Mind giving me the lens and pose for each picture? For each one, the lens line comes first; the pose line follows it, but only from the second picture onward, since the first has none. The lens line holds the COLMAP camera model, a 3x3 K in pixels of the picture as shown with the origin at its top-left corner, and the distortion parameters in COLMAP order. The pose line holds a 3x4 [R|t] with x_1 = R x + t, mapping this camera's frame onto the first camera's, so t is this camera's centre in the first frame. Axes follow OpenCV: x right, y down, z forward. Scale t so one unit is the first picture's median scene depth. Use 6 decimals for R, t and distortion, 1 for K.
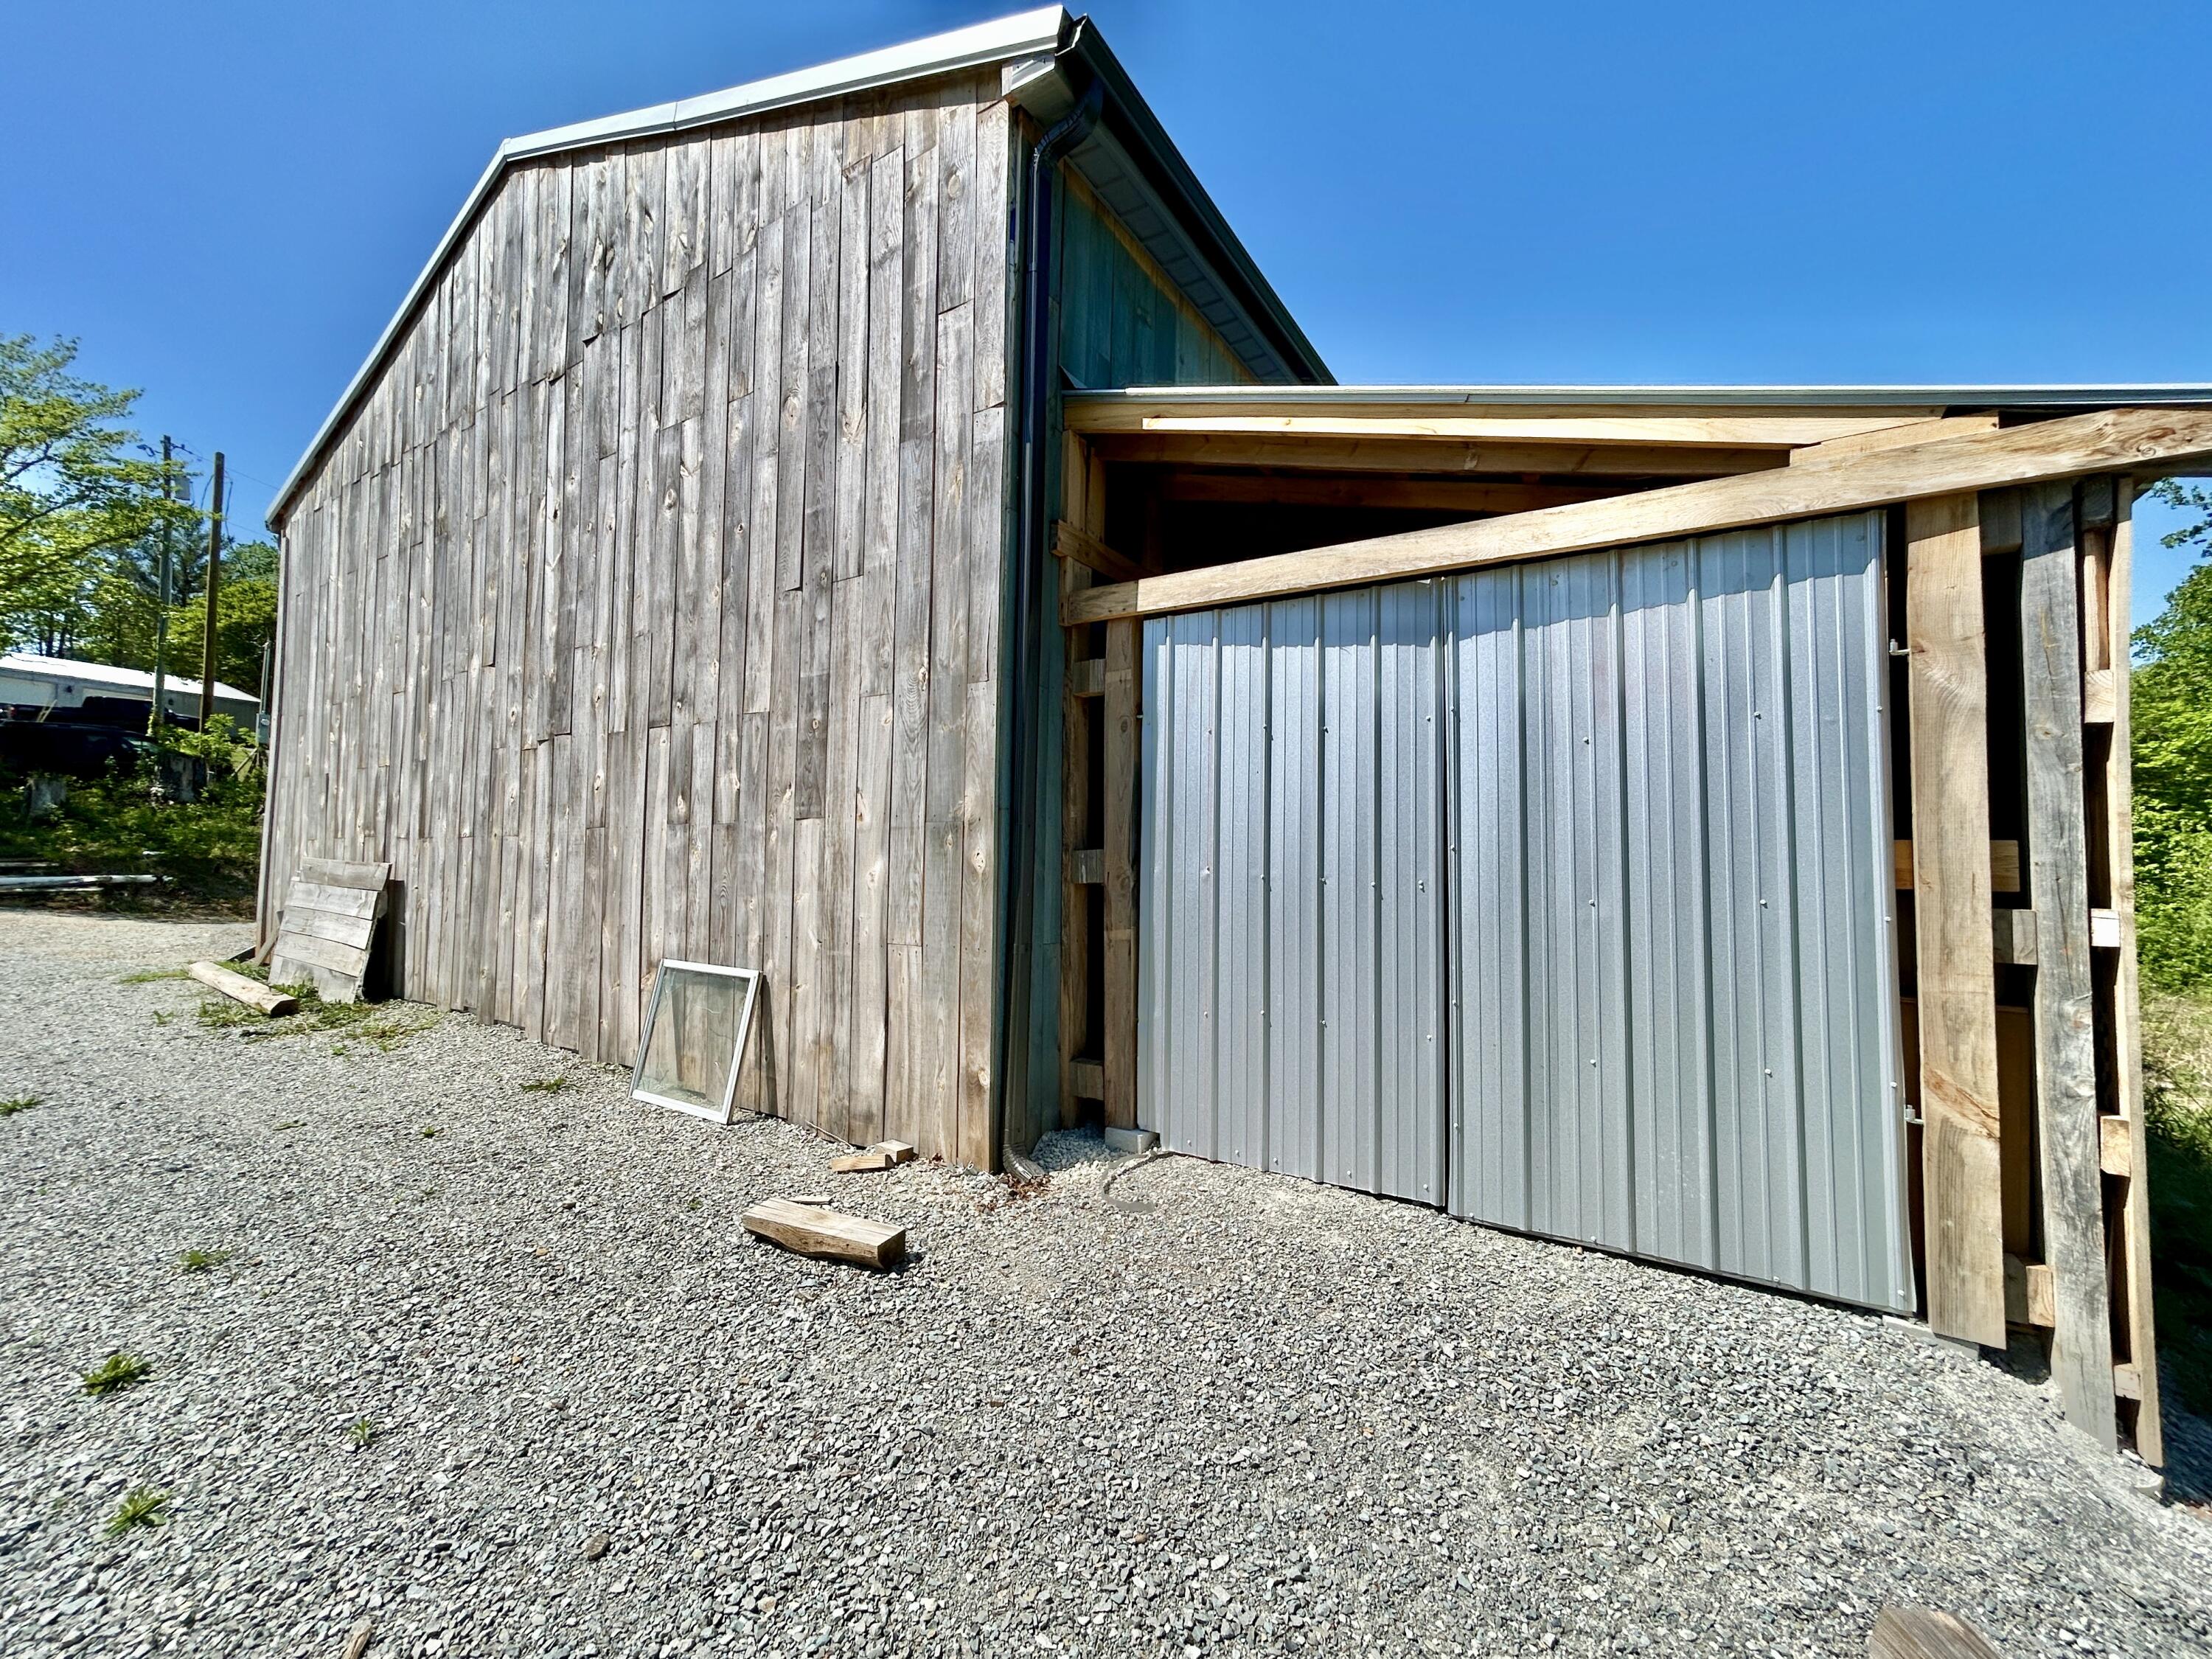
lens RADIAL K [[884.2, 0, 1099.2], [0, 884.2, 825.4], [0, 0, 1]] dist [0.000699, -0.000336]
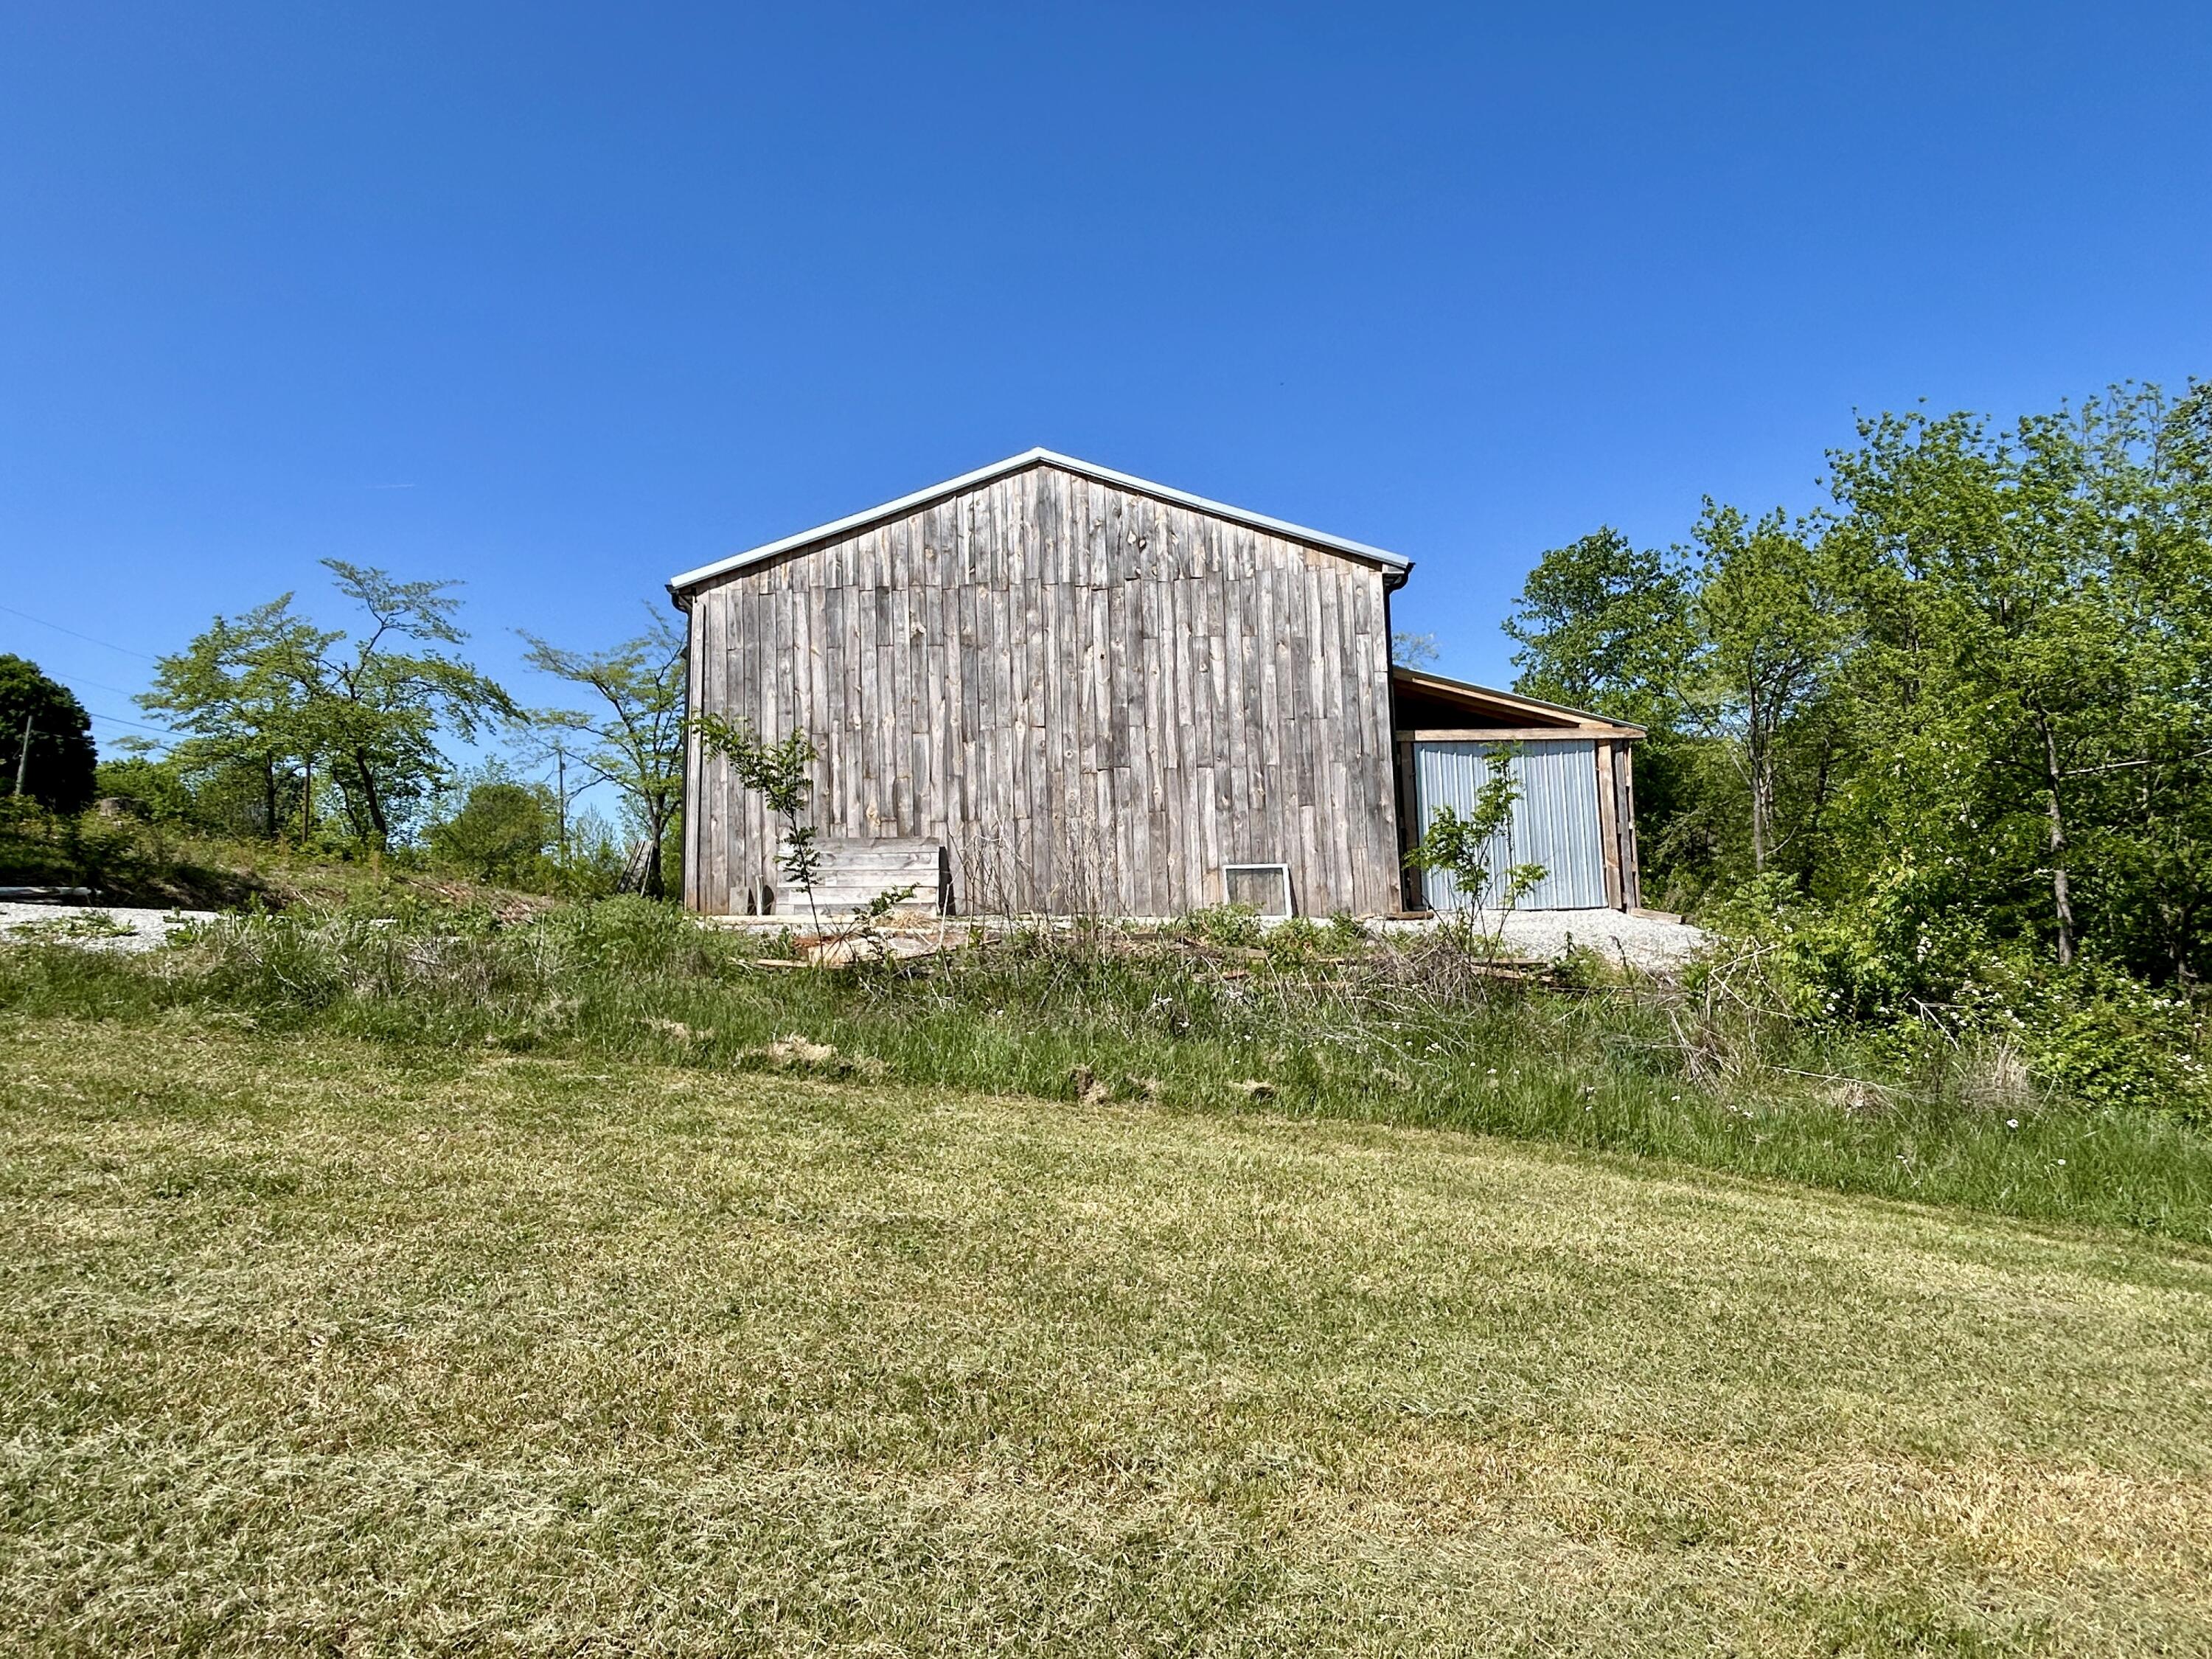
lens RADIAL K [[1231.0, 0, 1107.8], [0, 1231.0, 819.1], [0, 0, 1]] dist [-0.003515, -0.003133]
pose [[0.830978, 0.016875, 0.556049, -2.950766], [0.015452, 0.998454, -0.053393, 0.224943], [-0.556090, 0.052961, 0.829433, -1.787148]]
